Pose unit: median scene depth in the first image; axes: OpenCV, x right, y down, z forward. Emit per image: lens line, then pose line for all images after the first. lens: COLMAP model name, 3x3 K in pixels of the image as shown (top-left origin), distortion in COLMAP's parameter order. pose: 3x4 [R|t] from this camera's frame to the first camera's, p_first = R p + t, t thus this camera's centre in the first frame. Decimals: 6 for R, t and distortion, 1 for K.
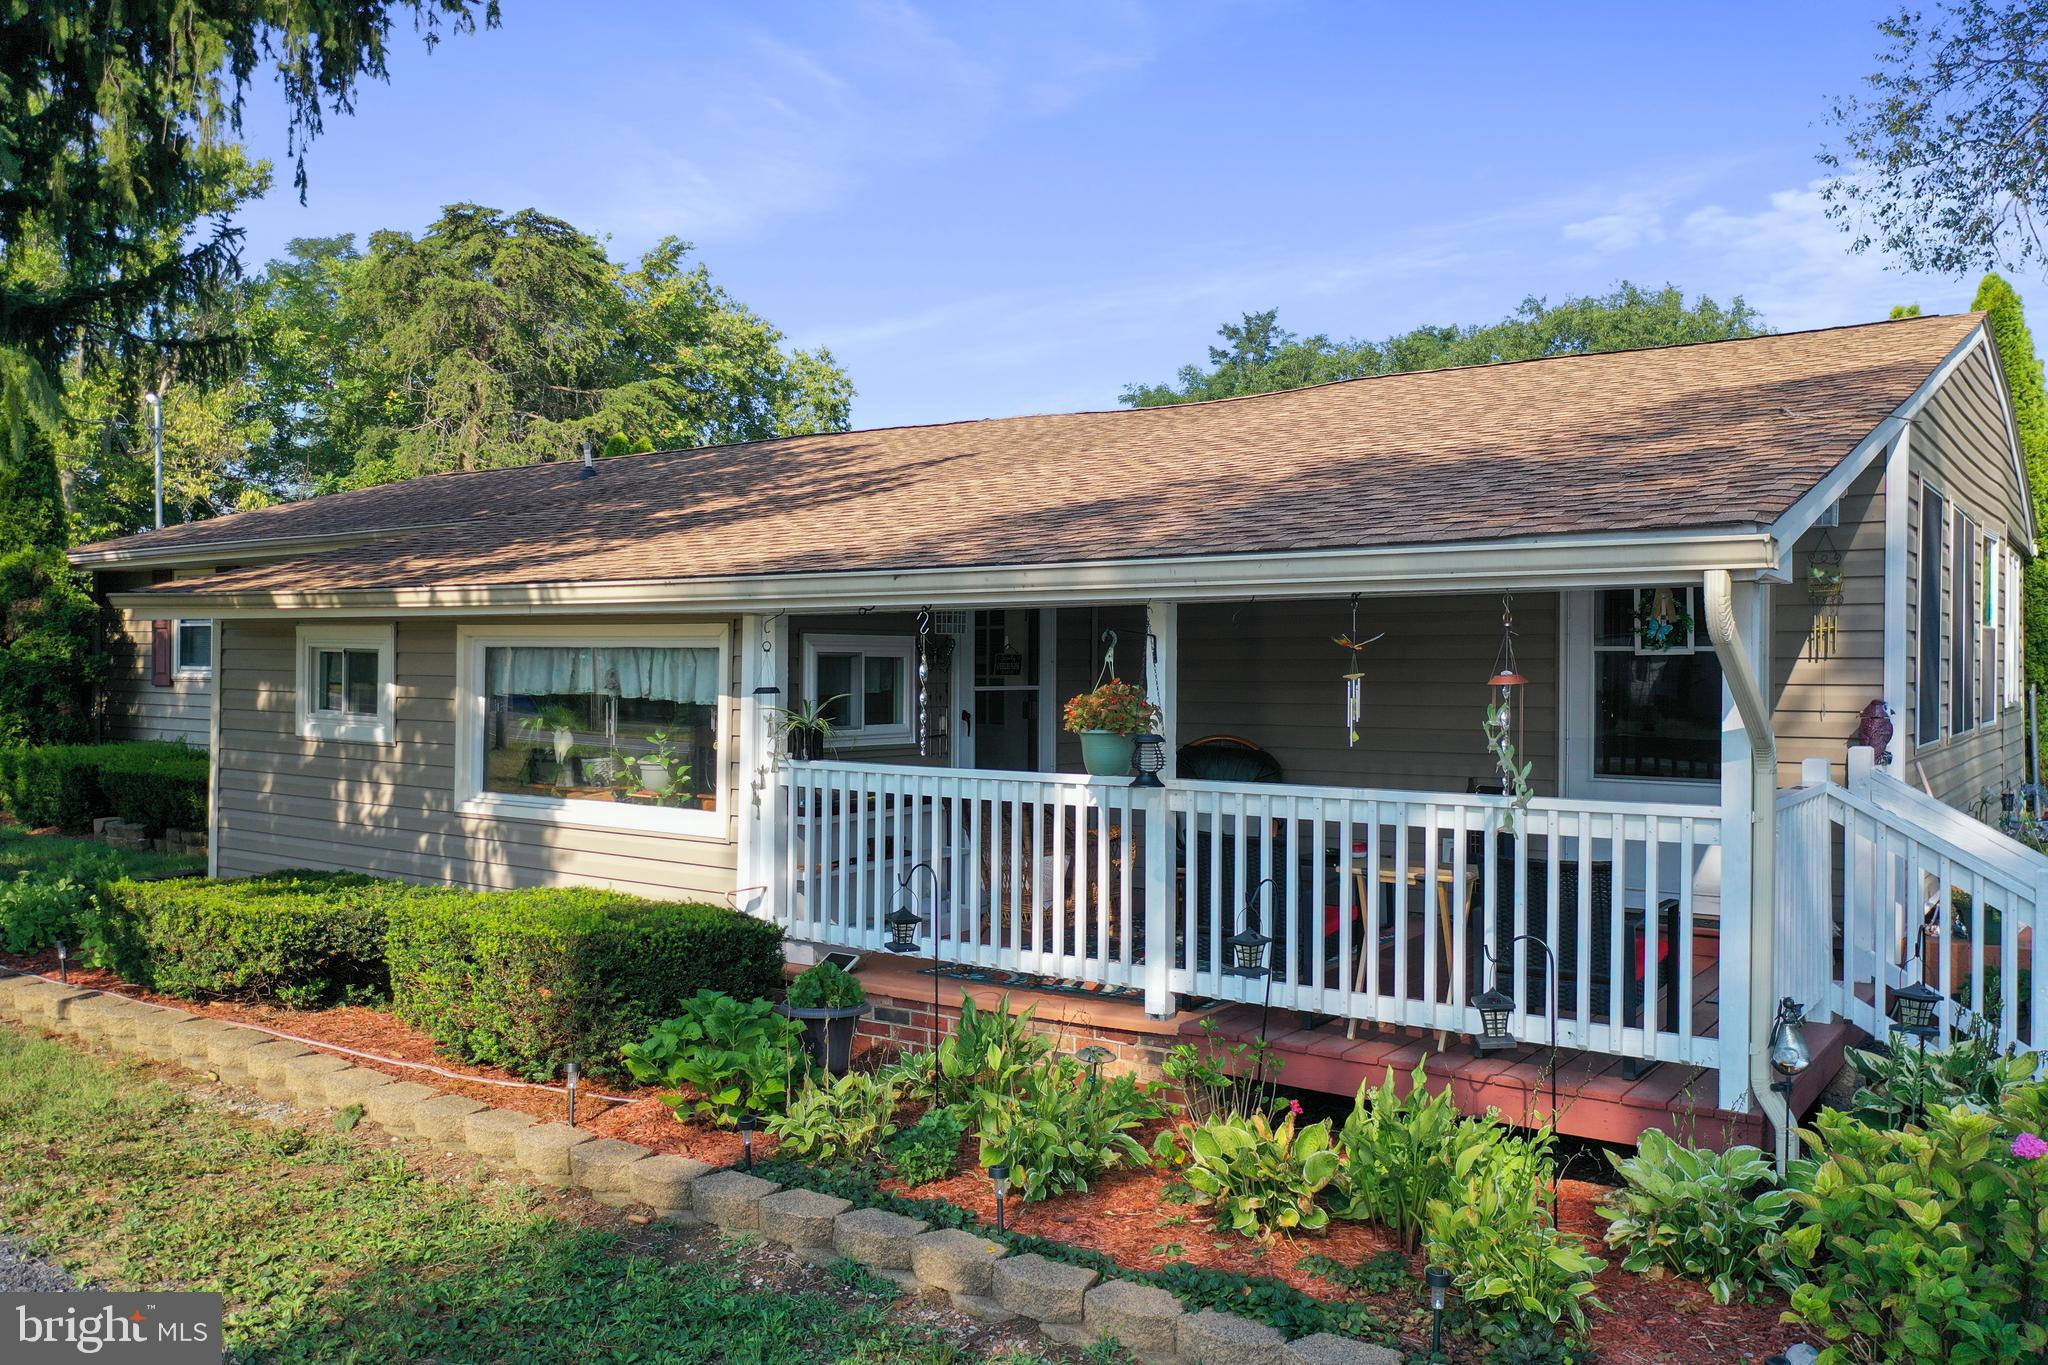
lens RADIAL K [[1612.9, 0, 1011.2], [0, 1612.9, 685.0], [0, 0, 1]] dist [-0.006373, -0.002442]
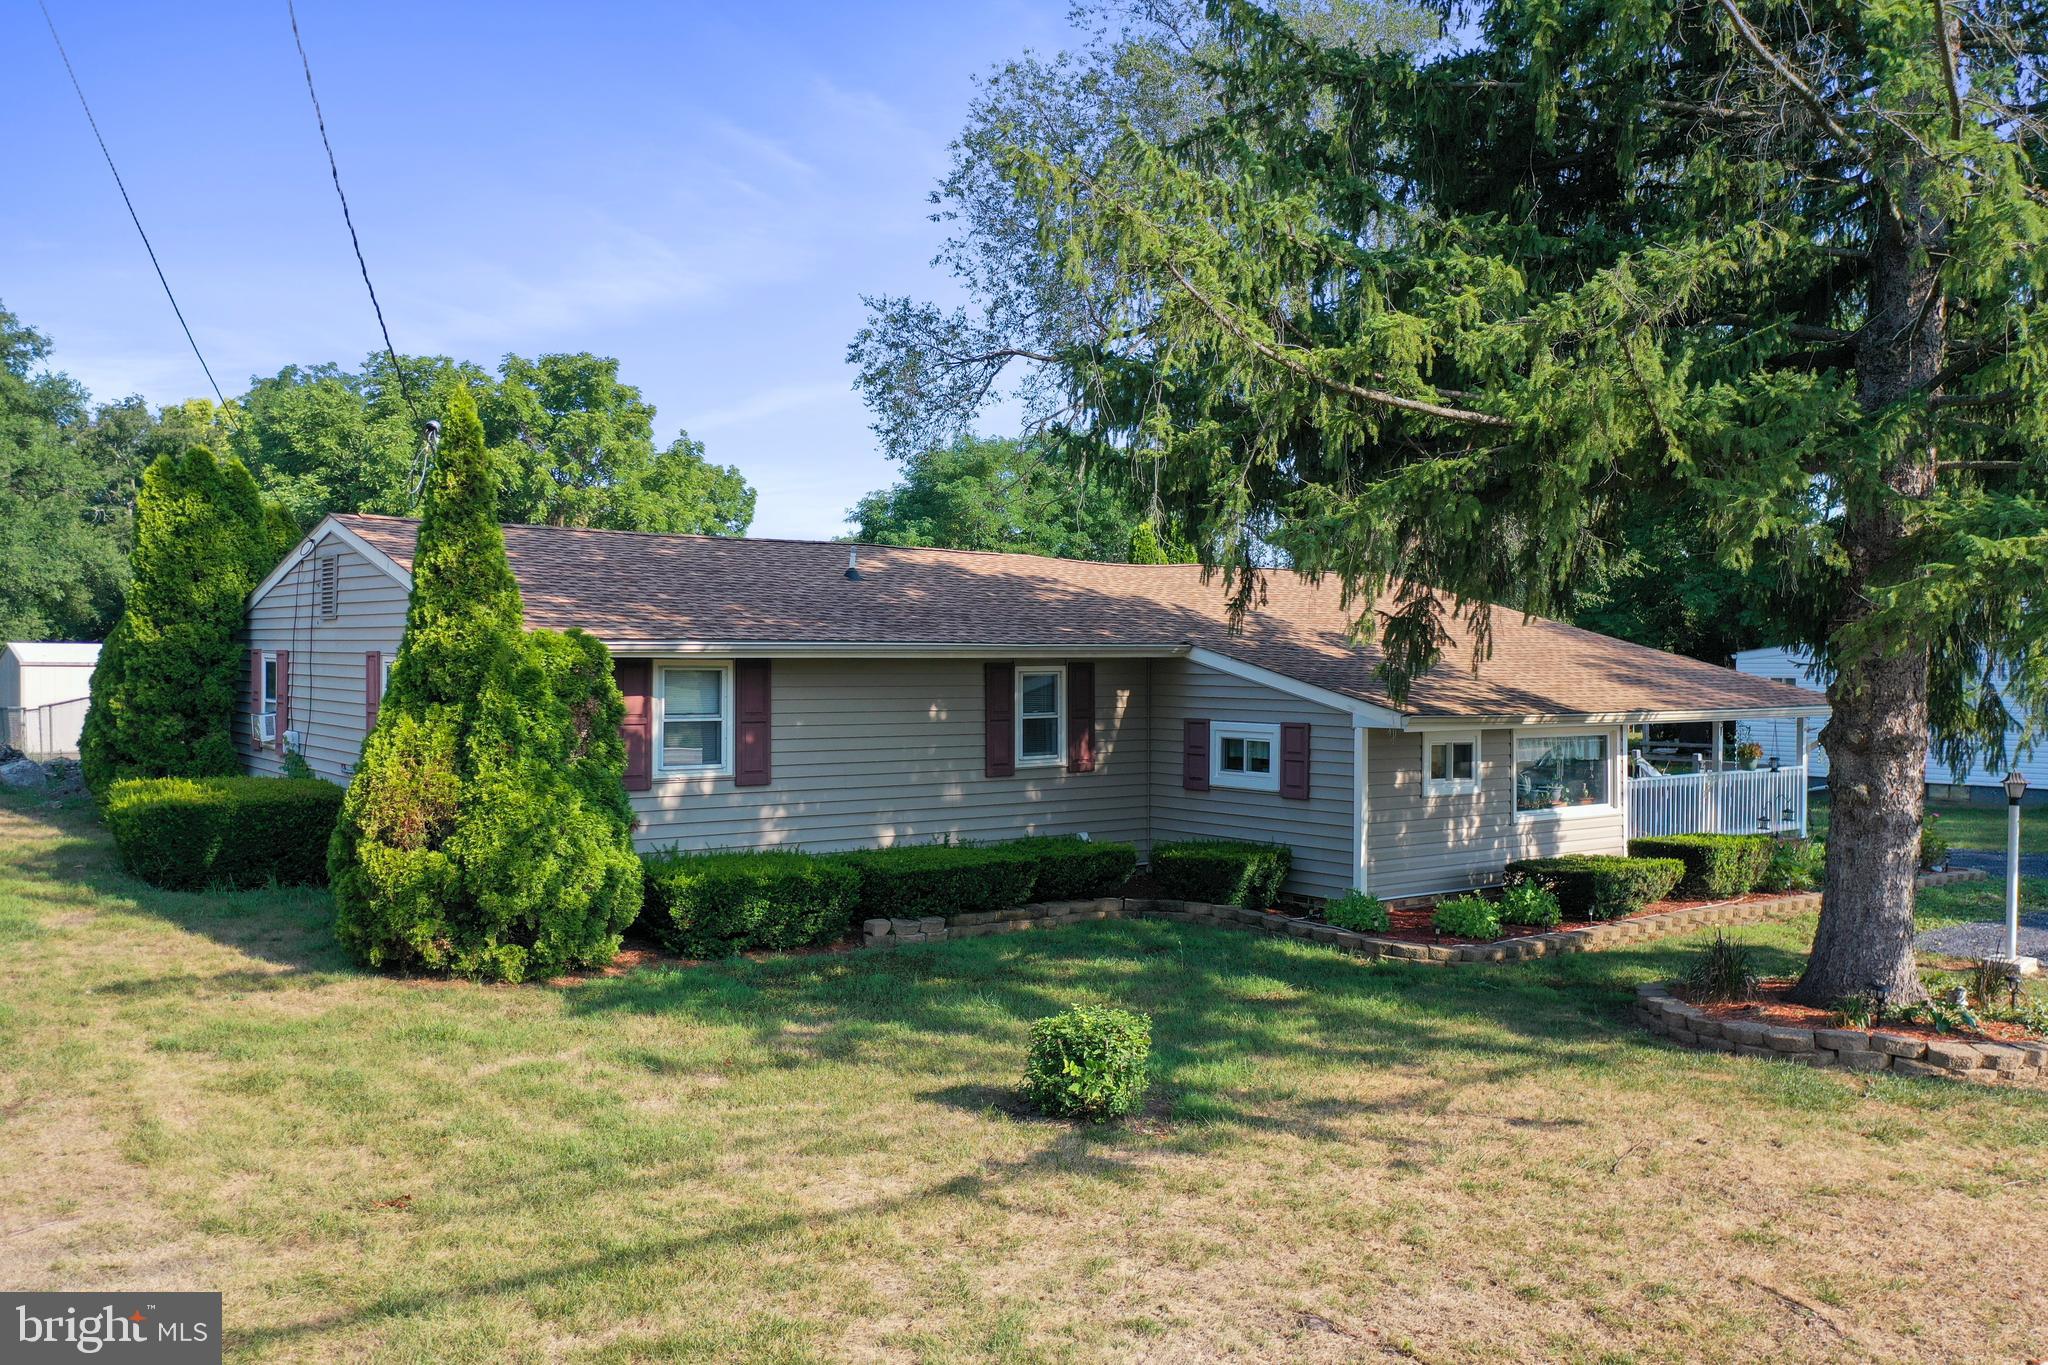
lens RADIAL K [[1612.9, 0, 1023.9], [0, 1612.9, 679.6], [0, 0, 1]] dist [-0.006373, -0.002442]
pose [[0.275741, -0.014714, 0.961119, -2.386876], [0.009852, 0.999874, 0.012480, -0.127490], [-0.961182, 0.006028, 0.275851, 1.030198]]
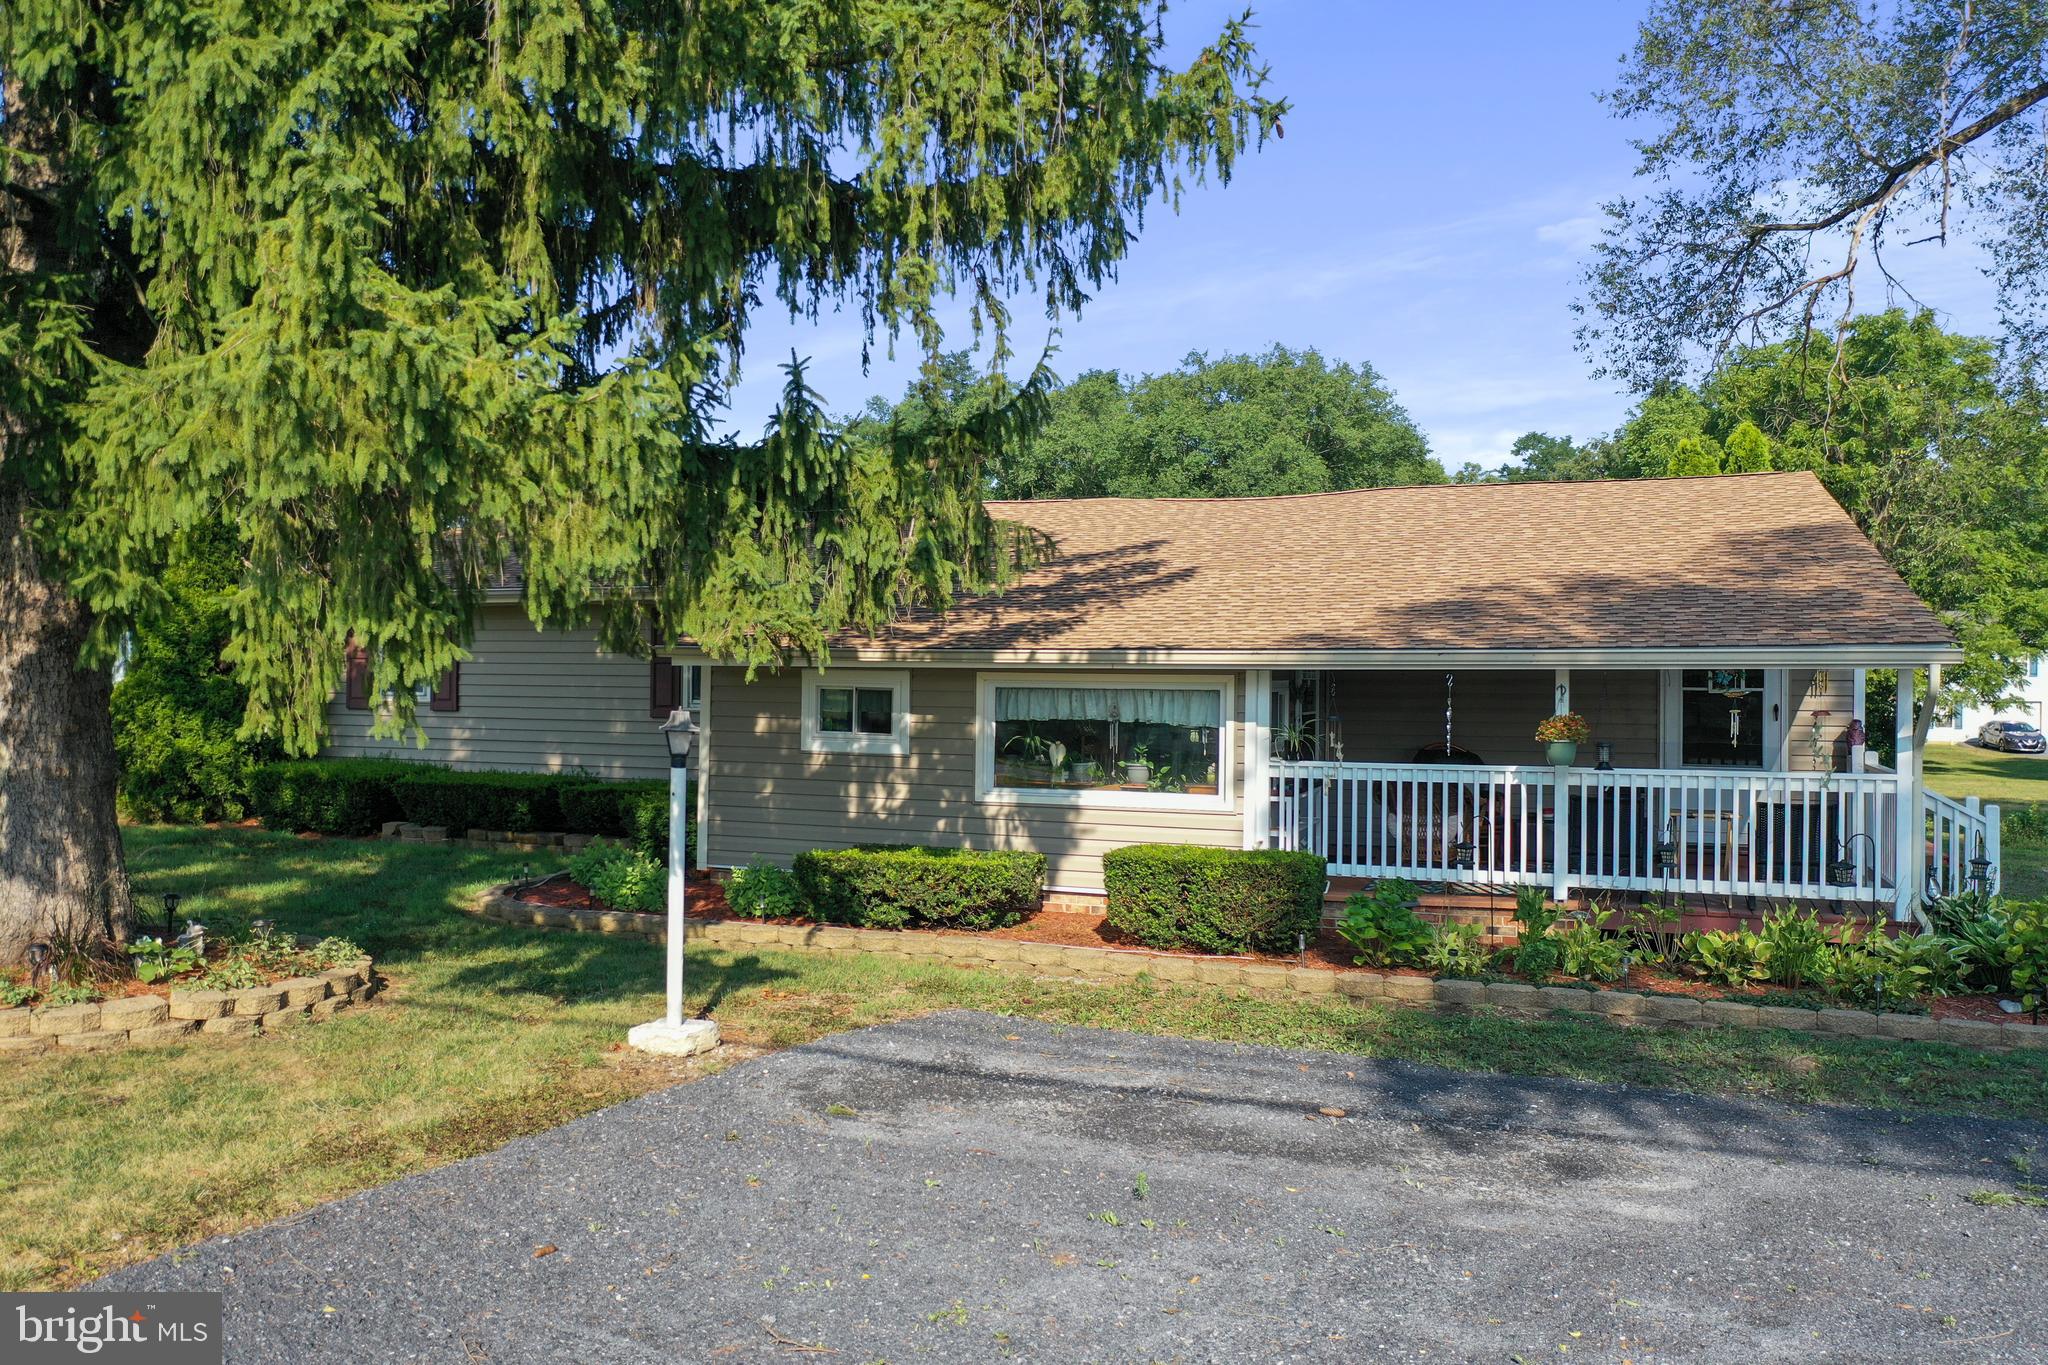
lens RADIAL K [[1612.9, 0, 1033.2], [0, 1612.9, 677.1], [0, 0, 1]] dist [-0.006373, -0.002442]
pose [[0.965065, 0.000851, 0.262009, -0.673400], [0.002309, 0.999928, -0.011752, -0.016062], [-0.262000, 0.011947, 0.964994, -0.405046]]
